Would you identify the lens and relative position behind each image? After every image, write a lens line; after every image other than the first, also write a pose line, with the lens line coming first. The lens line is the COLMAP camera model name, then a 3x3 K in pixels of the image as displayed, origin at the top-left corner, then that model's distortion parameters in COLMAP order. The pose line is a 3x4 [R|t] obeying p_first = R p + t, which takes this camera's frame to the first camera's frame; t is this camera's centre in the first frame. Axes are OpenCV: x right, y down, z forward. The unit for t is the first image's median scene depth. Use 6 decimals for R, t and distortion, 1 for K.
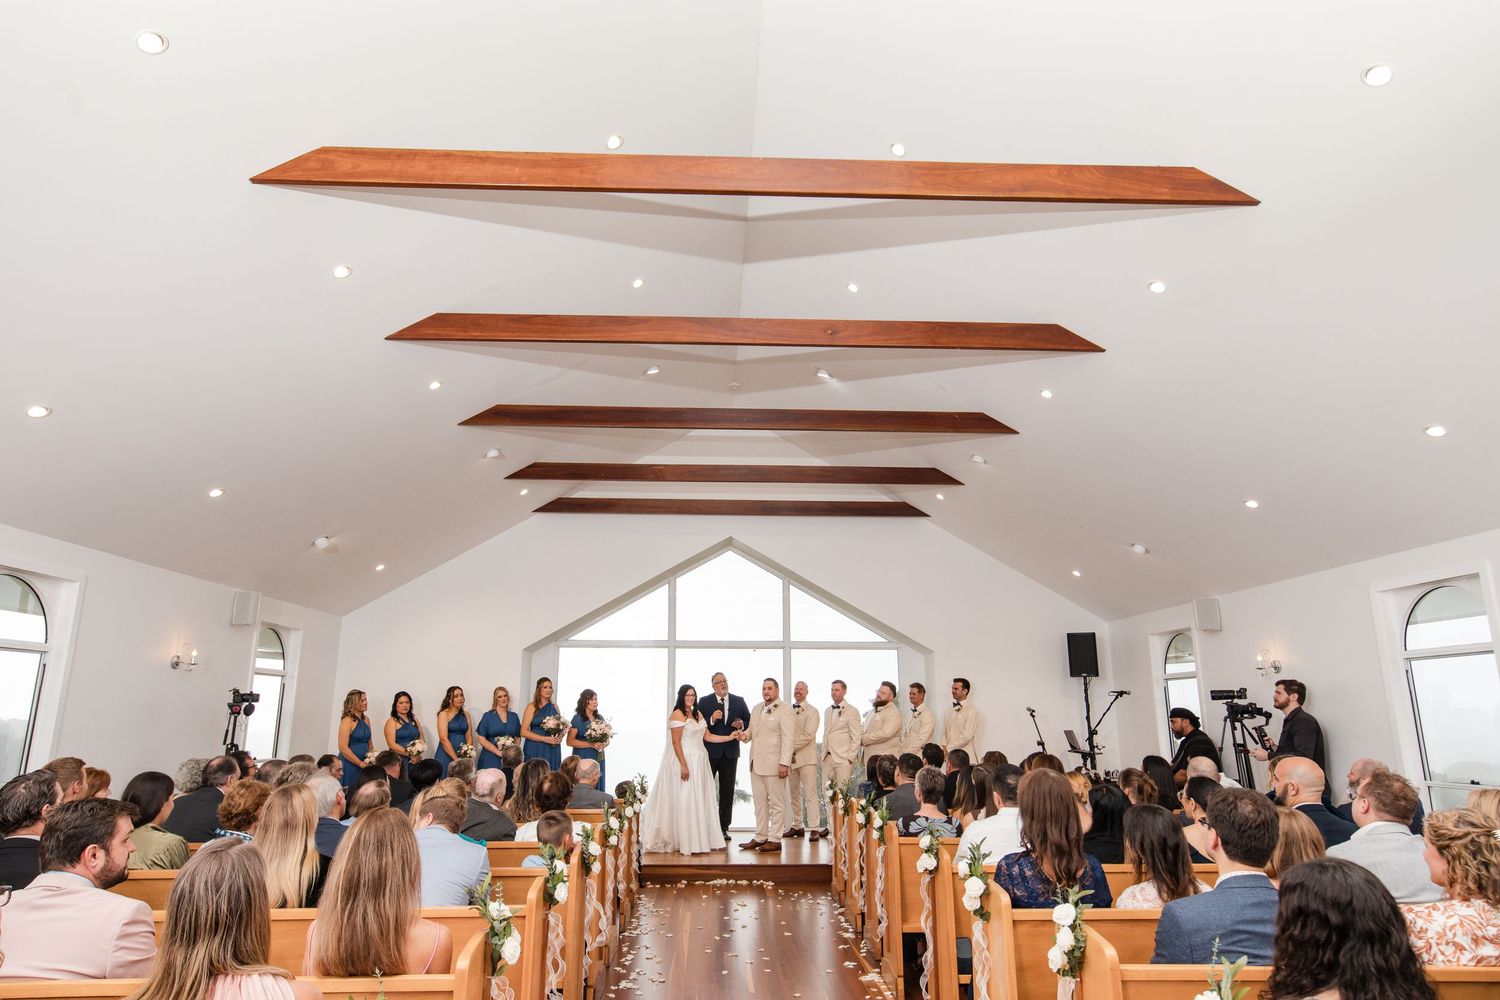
lens RADIAL K [[877.2, 0, 748.8], [0, 877.2, 499.1], [0, 0, 1]] dist [0.017543, 0.000307]
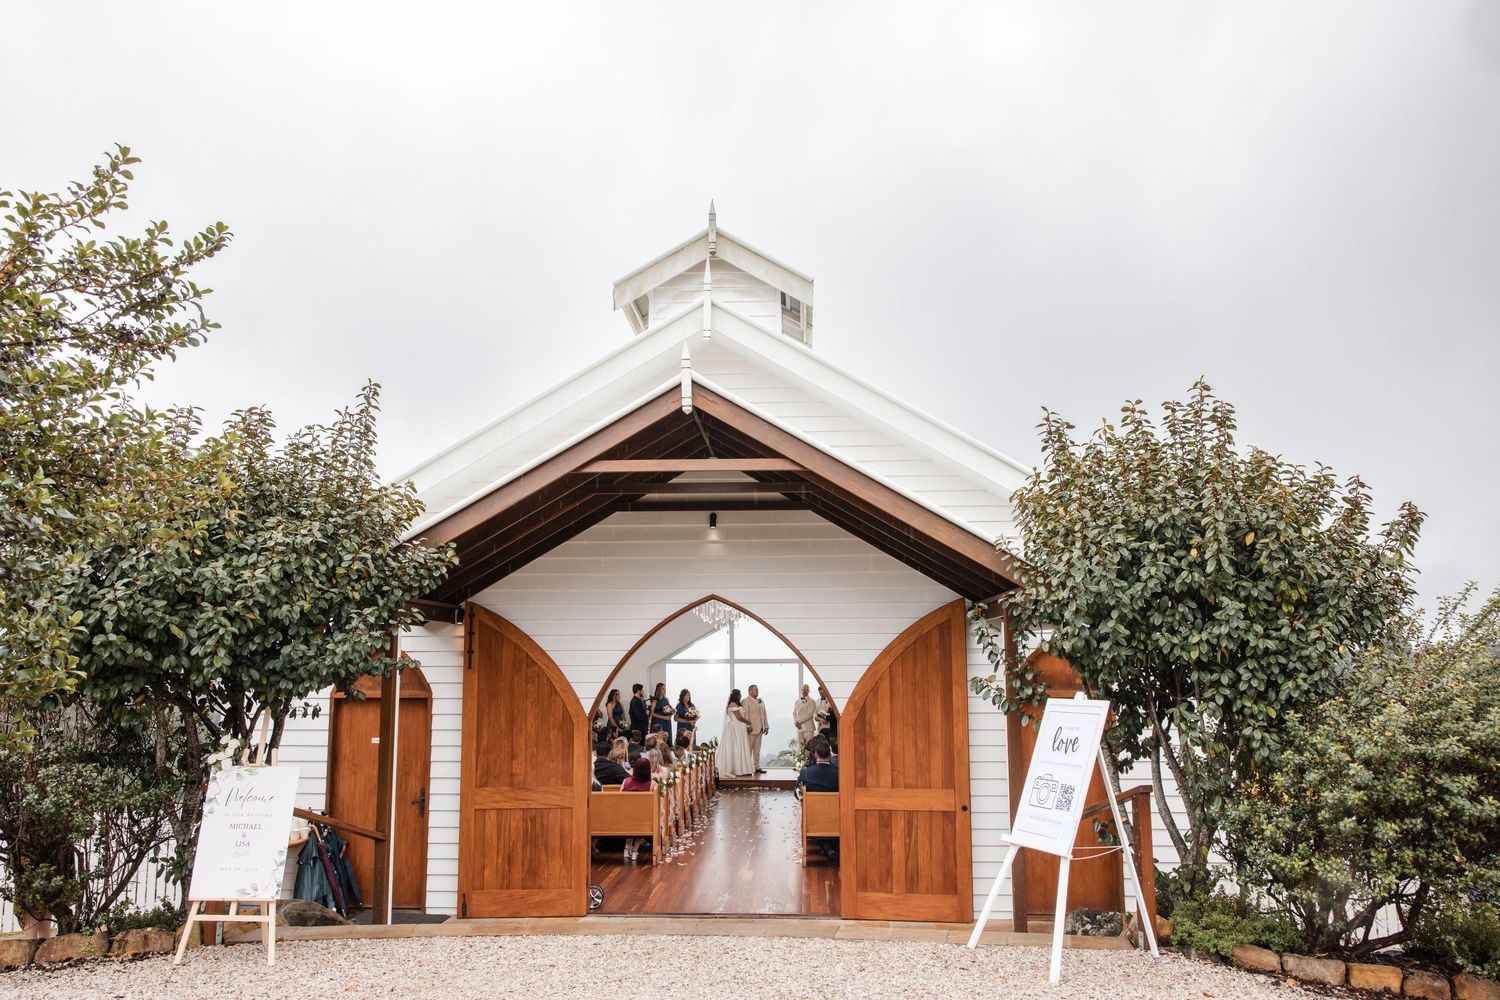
lens RADIAL K [[1233.0, 0, 754.0], [0, 1233.0, 496.4], [0, 0, 1]] dist [0.011696, -0.009033]
pose [[0.994906, -0.019147, -0.098968, 0.213417], [0.030015, 0.993532, 0.109516, -0.447608], [0.096231, -0.111928, 0.989046, -1.429368]]
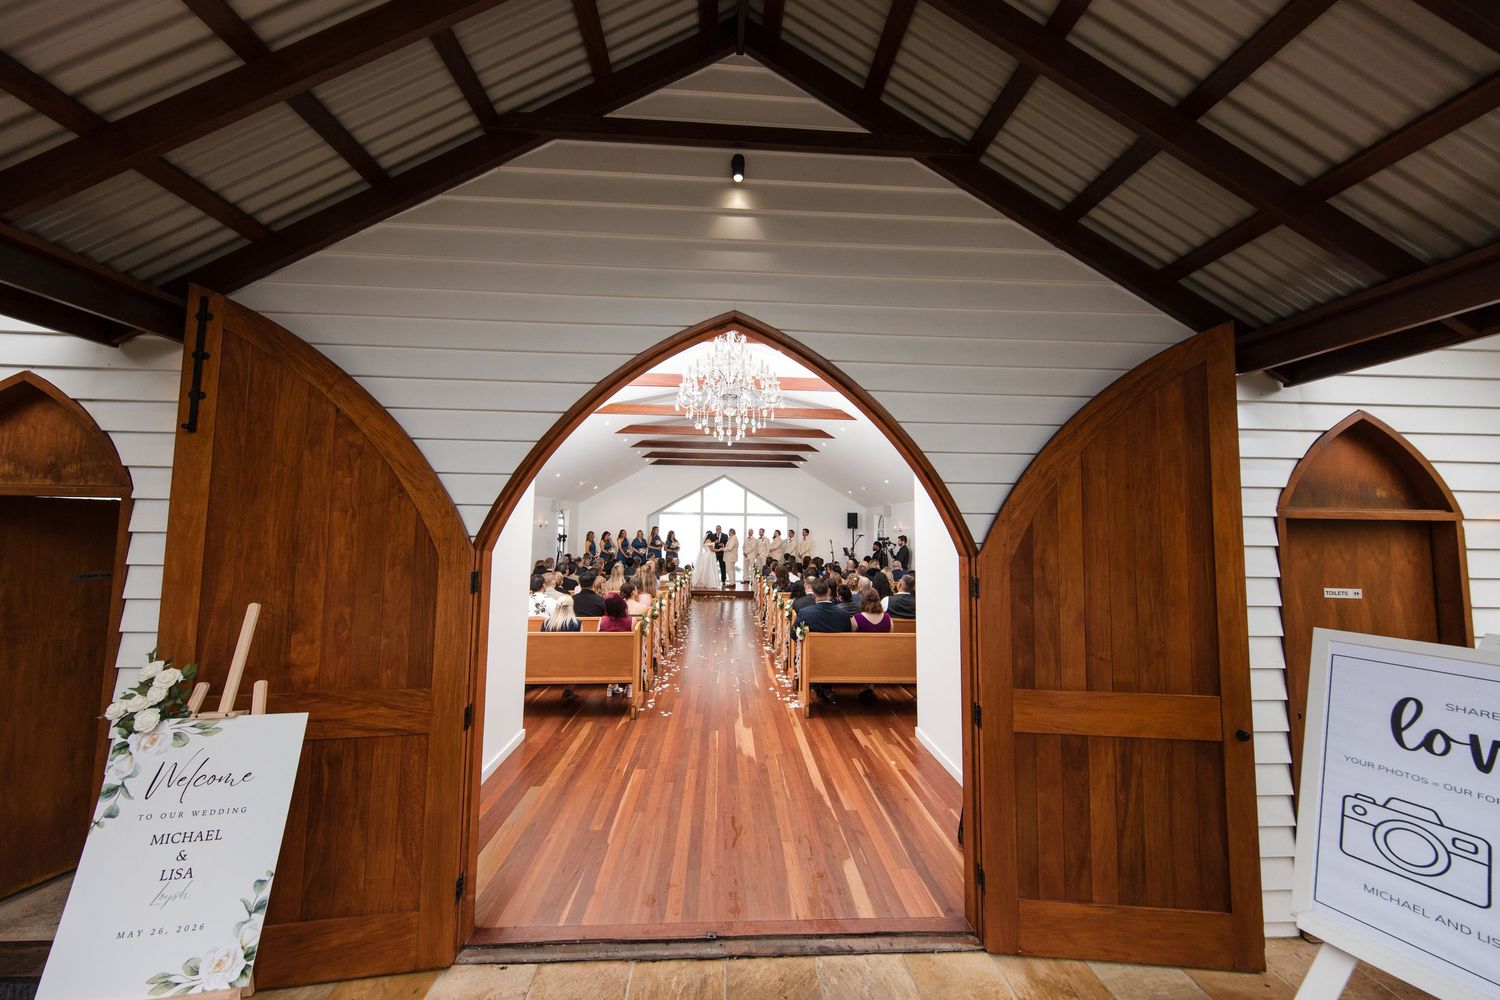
lens RADIAL K [[458.7, 0, 745.9], [0, 458.7, 501.4], [0, 0, 1]] dist [0.006454, -0.000020]
pose [[0.999903, 0.012678, 0.005719, 0.040092], [-0.013509, 0.983132, 0.182397, -0.138016], [-0.003310, -0.182457, 0.983208, -0.390576]]
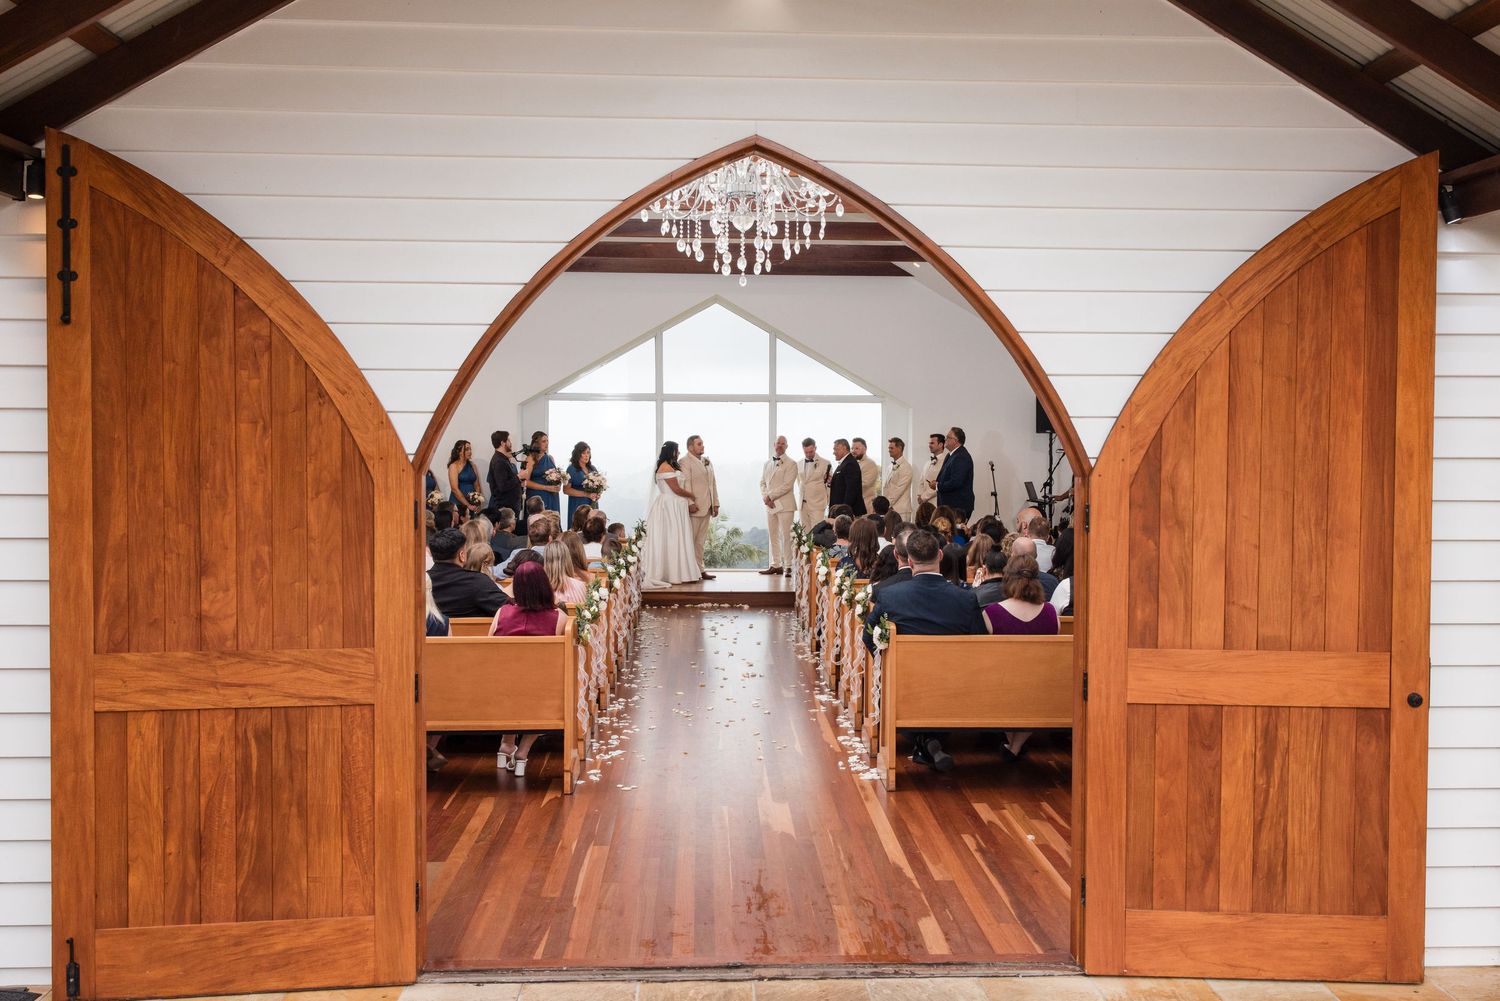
lens RADIAL K [[1459.2, 0, 782.9], [0, 1459.2, 472.8], [0, 0, 1]] dist [0.013009, 0.000000]
pose [[0.999917, 0.003288, 0.012444, 0.037880], [-0.006484, 0.963860, 0.266329, -0.221604], [-0.011118, -0.266388, 0.963802, -0.716058]]
